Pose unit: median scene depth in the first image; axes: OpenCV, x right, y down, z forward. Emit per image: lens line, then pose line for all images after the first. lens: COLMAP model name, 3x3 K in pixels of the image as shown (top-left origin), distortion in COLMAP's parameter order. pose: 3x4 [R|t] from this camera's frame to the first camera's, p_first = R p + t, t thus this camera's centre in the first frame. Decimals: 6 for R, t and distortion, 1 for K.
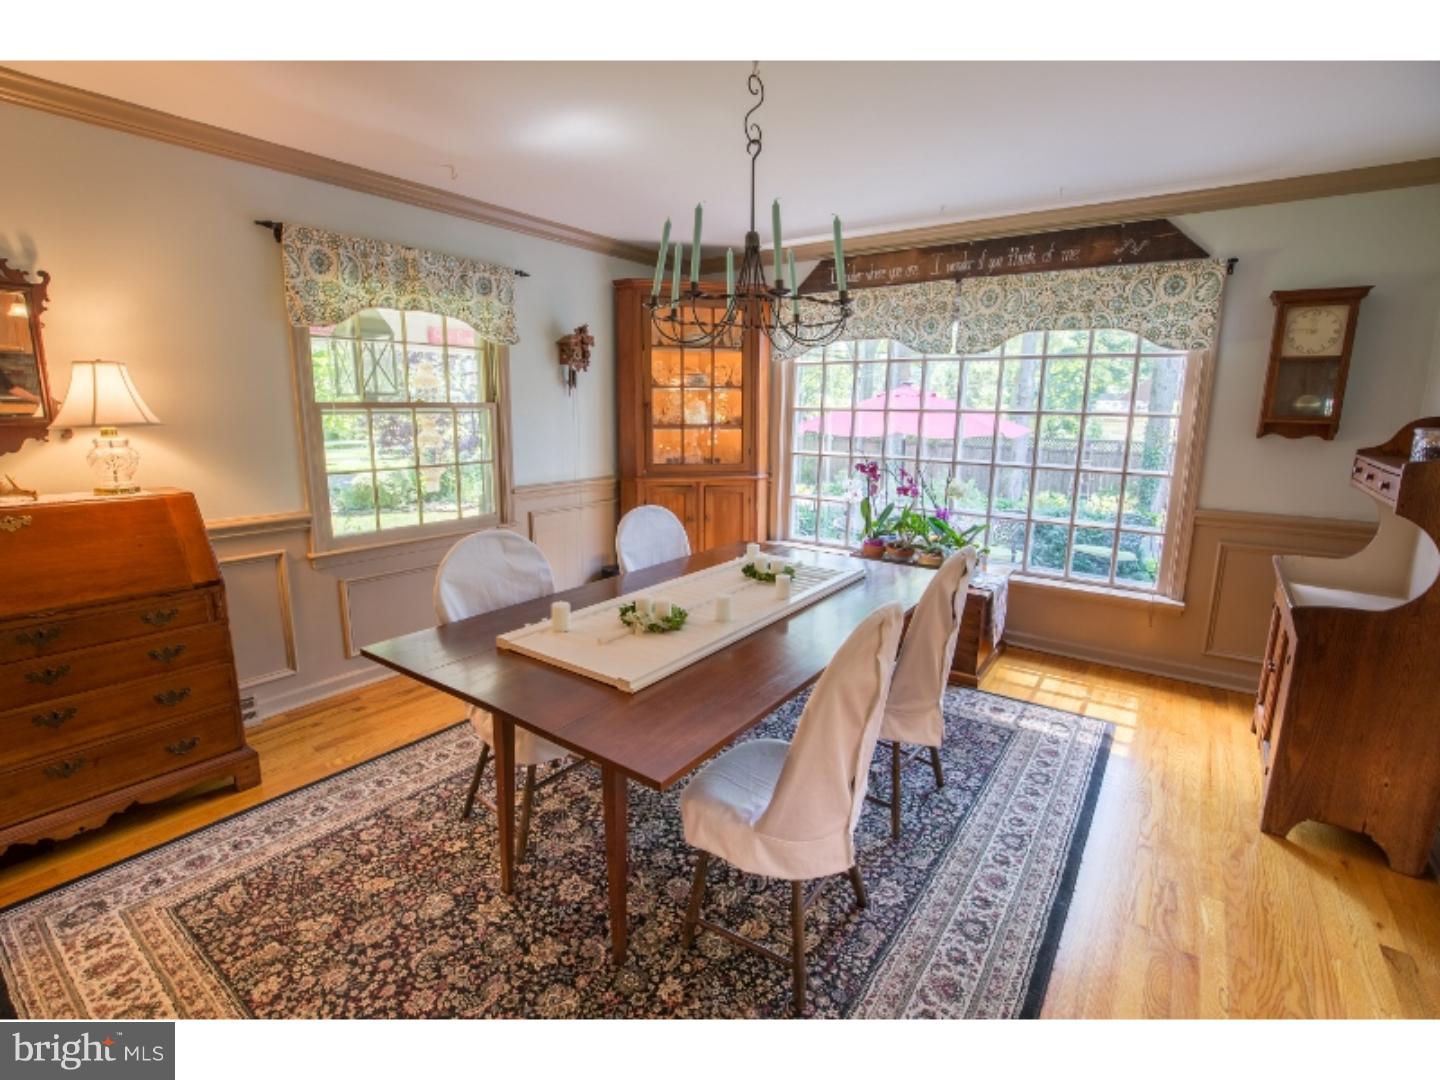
lens RADIAL K [[661.3, 0, 722.0], [0, 661.3, 529.9], [0, 0, 1]] dist [-0.039319, 0.009895]
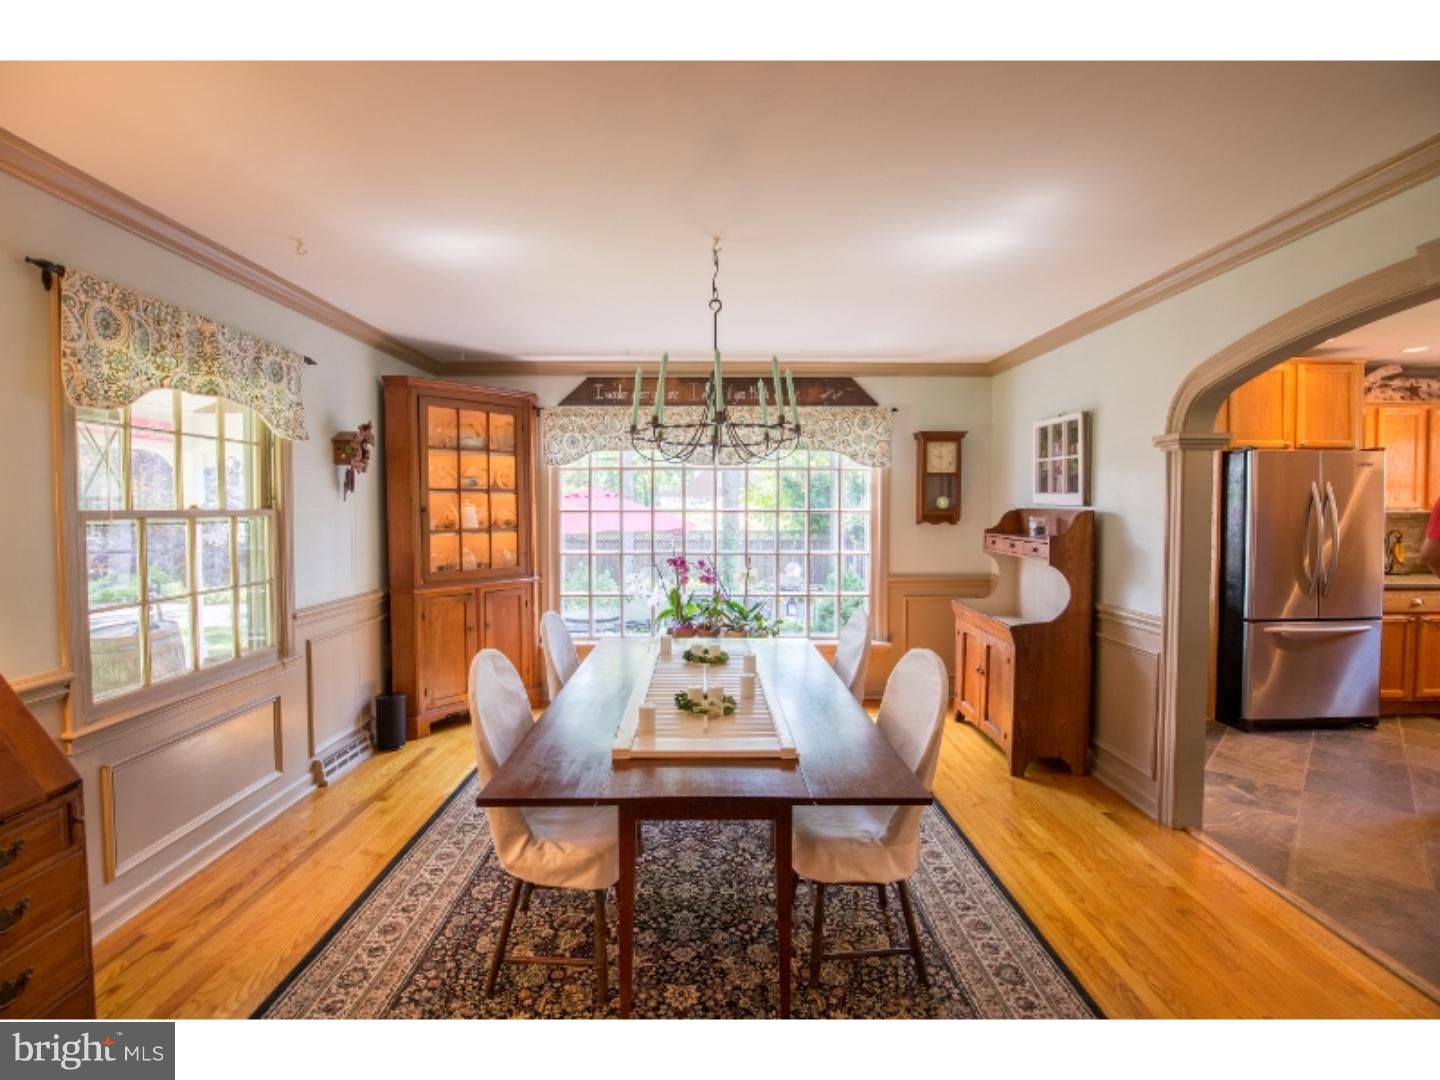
lens RADIAL K [[661.3, 0, 722.0], [0, 661.3, 529.9], [0, 0, 1]] dist [-0.039319, 0.009895]
pose [[0.804789, -0.030777, 0.592763, -0.436865], [0.117239, 0.987223, -0.107917, -0.018571], [-0.581868, 0.156346, 0.798114, 0.042287]]
